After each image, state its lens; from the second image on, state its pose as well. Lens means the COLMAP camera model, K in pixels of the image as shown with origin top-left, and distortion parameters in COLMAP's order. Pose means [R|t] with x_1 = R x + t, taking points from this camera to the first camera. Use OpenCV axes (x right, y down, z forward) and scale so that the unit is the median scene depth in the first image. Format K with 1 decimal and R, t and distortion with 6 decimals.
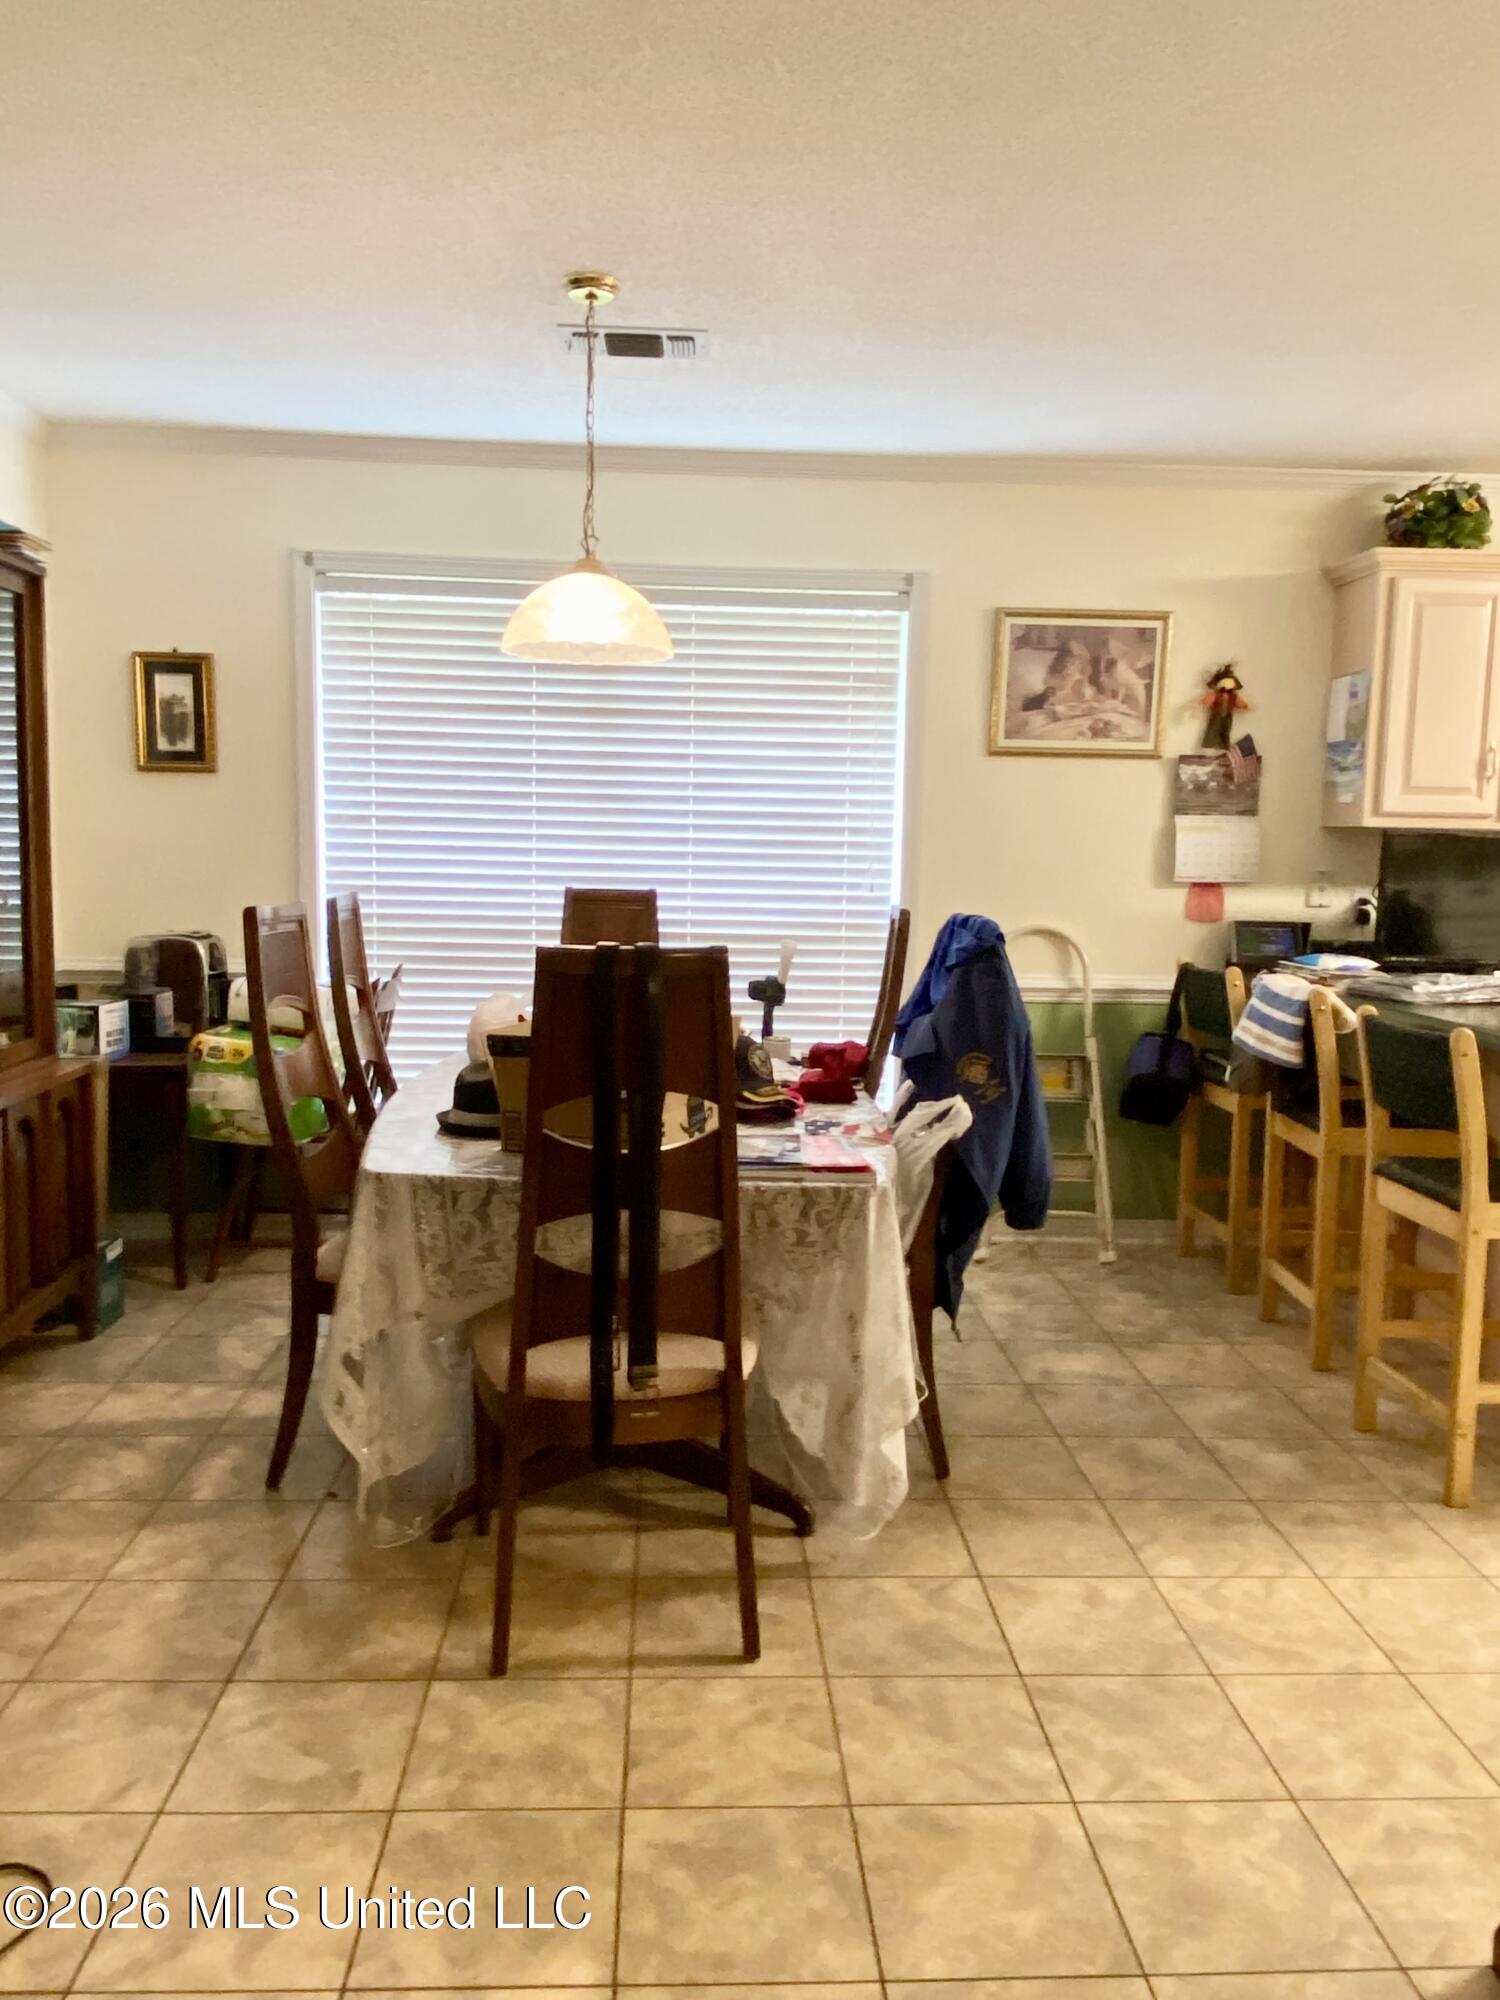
lens RADIAL K [[1455.5, 0, 750.0], [0, 1455.5, 1000.0], [0, 0, 1]] dist [-0.002550, -0.001135]
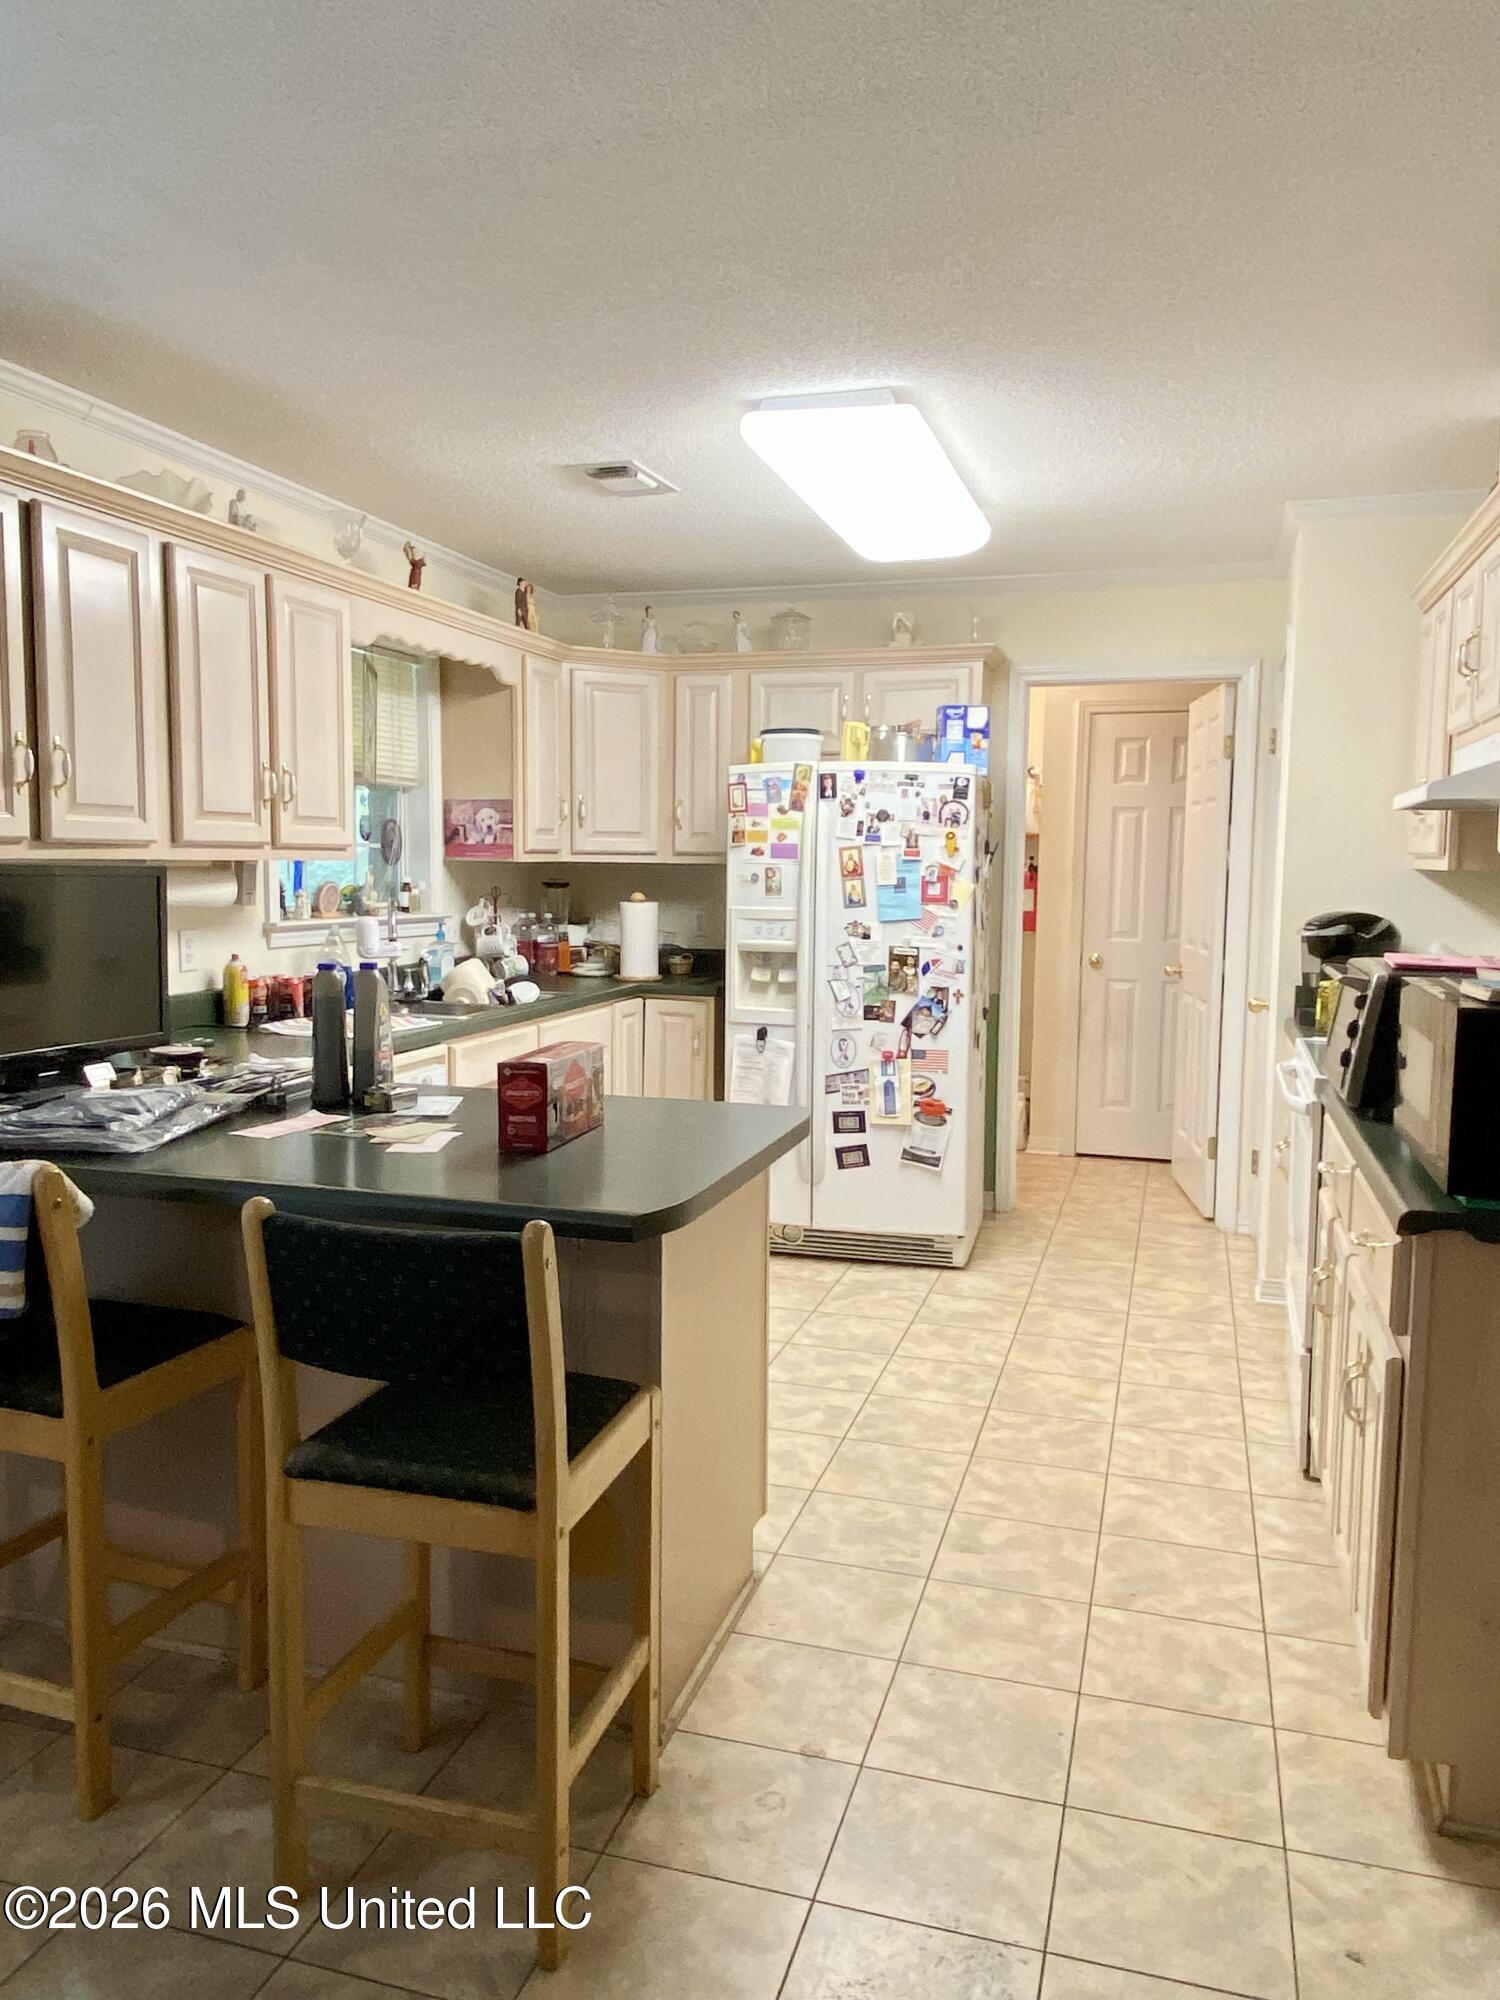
lens RADIAL K [[1455.5, 0, 750.0], [0, 1455.5, 1000.0], [0, 0, 1]] dist [-0.002550, -0.001135]
pose [[0.339589, -0.107546, 0.934405, -0.026666], [0.101603, 0.991823, 0.077229, -0.086523], [-0.935070, 0.068712, 0.347739, 0.556609]]
